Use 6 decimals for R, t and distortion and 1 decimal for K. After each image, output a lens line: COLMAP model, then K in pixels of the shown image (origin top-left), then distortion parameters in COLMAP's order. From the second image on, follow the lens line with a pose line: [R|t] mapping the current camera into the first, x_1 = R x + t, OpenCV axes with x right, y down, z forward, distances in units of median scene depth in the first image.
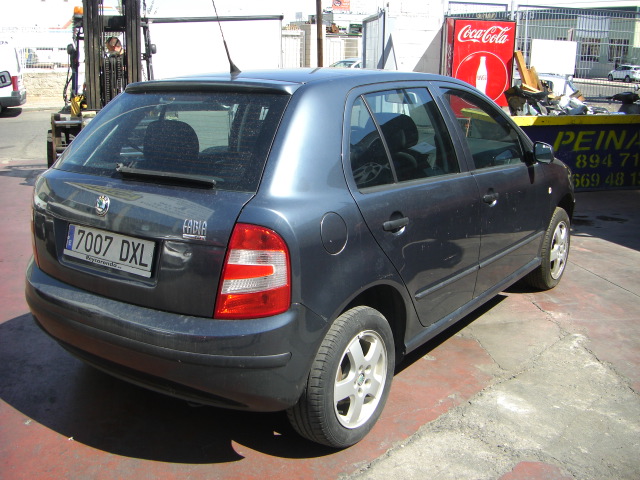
lens RADIAL K [[729.6, 0, 320.0], [0, 729.6, 240.0], [0, 0, 1]] dist [-0.182042, 0.104549]
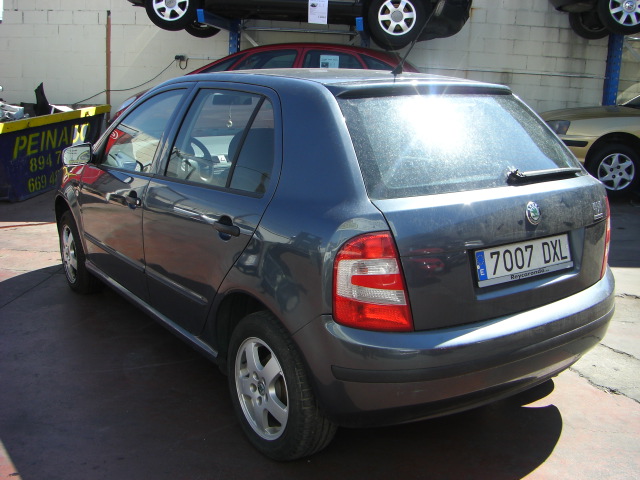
lens RADIAL K [[729.6, 0, 320.0], [0, 729.6, 240.0], [0, 0, 1]] dist [-0.182042, 0.104549]
pose [[0.322983, -0.214778, 0.921711, -1.209426], [0.215025, 0.965092, 0.149539, -0.205543], [-0.921654, 0.149893, 0.357892, 0.872142]]
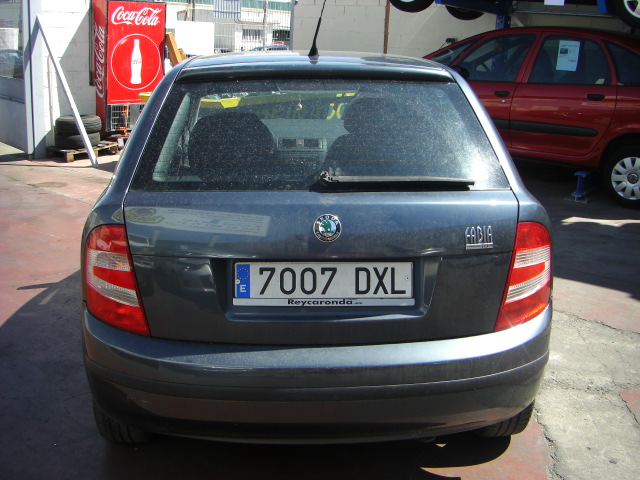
lens RADIAL K [[729.6, 0, 320.0], [0, 729.6, 240.0], [0, 0, 1]] dist [-0.182042, 0.104549]
pose [[0.771221, -0.155670, 0.617240, -0.744324], [0.141339, 0.987310, 0.072405, -0.087983], [-0.620679, 0.031400, 0.783436, 0.375168]]
